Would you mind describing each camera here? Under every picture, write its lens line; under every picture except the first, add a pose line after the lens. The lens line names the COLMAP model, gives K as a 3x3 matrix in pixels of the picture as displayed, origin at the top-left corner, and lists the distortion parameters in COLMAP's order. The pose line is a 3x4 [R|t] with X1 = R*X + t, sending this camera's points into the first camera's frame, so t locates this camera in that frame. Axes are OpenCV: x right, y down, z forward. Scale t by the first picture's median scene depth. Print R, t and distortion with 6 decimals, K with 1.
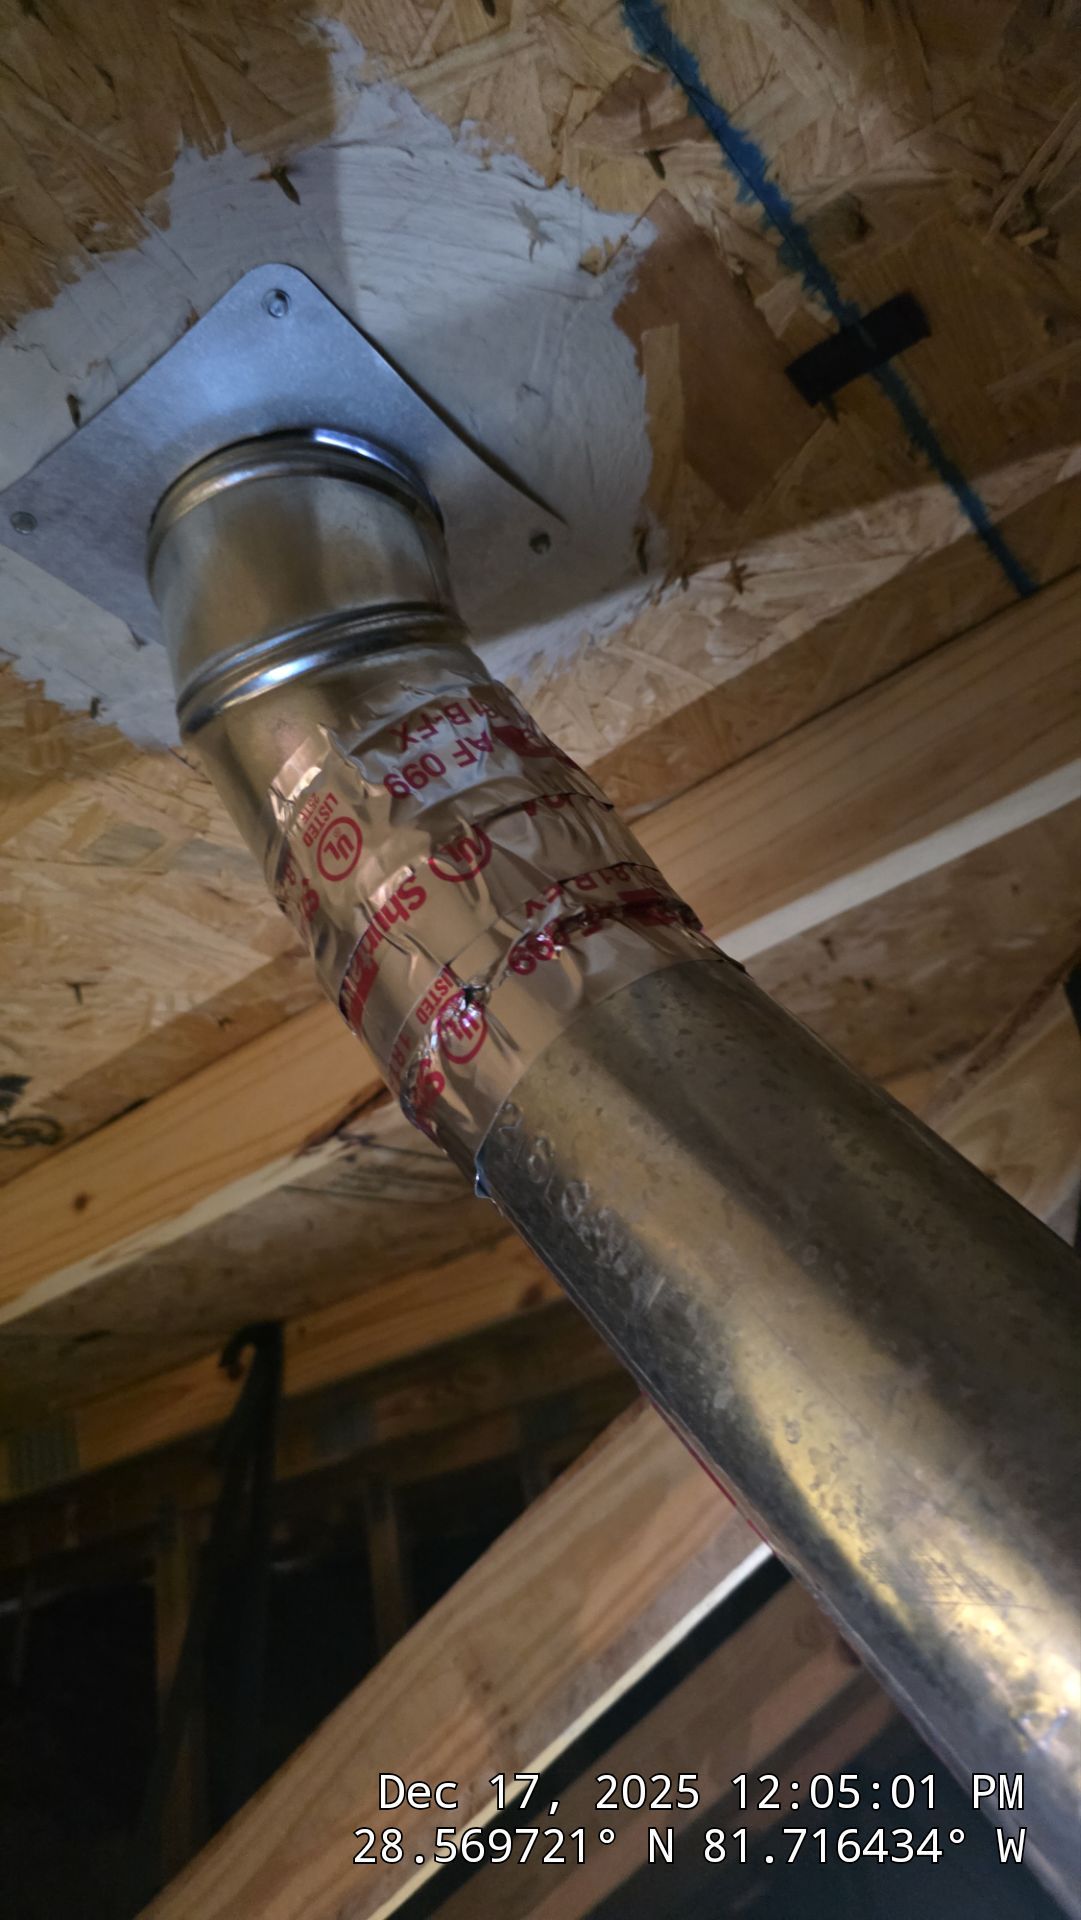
lens RADIAL K [[1365.1, 0, 551.1], [0, 1365.1, 971.3], [0, 0, 1]] dist [0.033631, -0.044292]
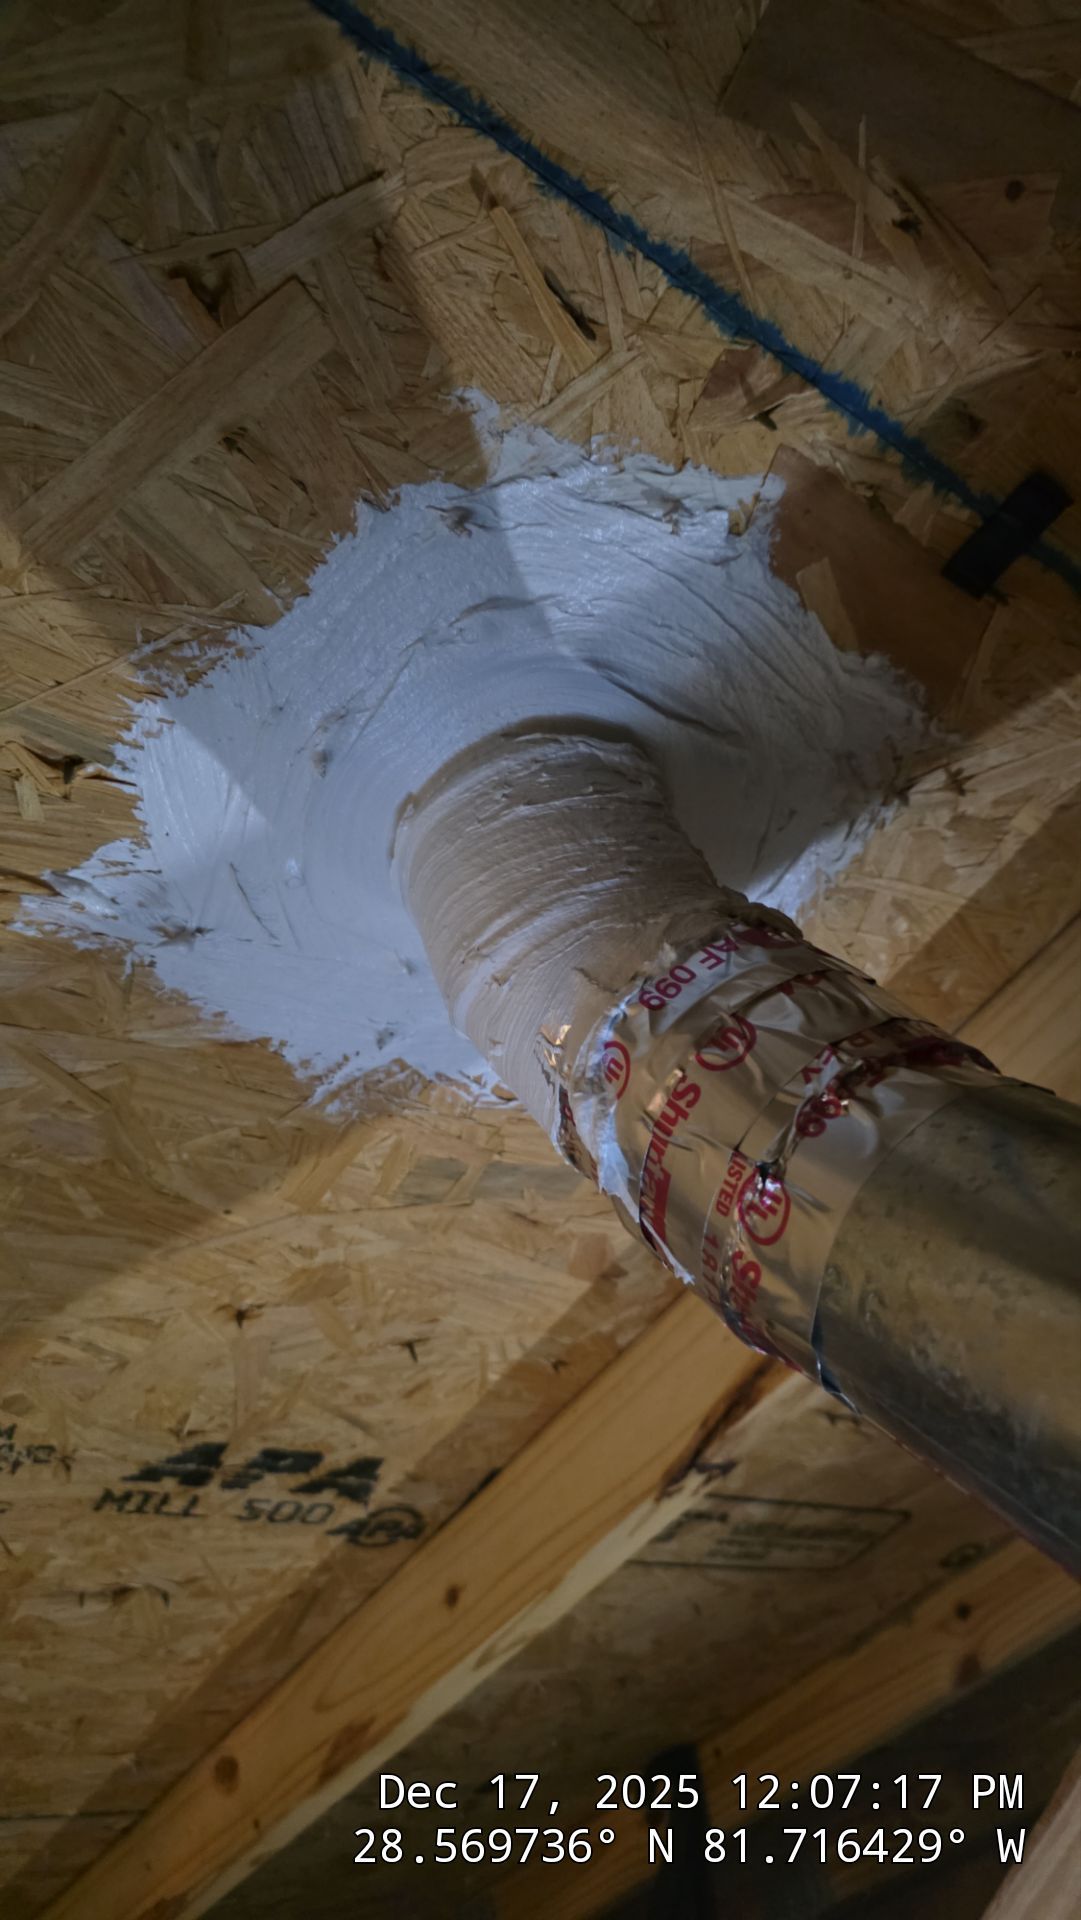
lens RADIAL K [[1365.1, 0, 542.7], [0, 1365.1, 964.9], [0, 0, 1]] dist [0.033631, -0.044292]
pose [[0.951684, -0.240622, -0.190782, 0.008083], [0.174047, 0.934520, -0.310451, 0.122075], [0.252991, 0.262246, 0.931248, 0.023614]]
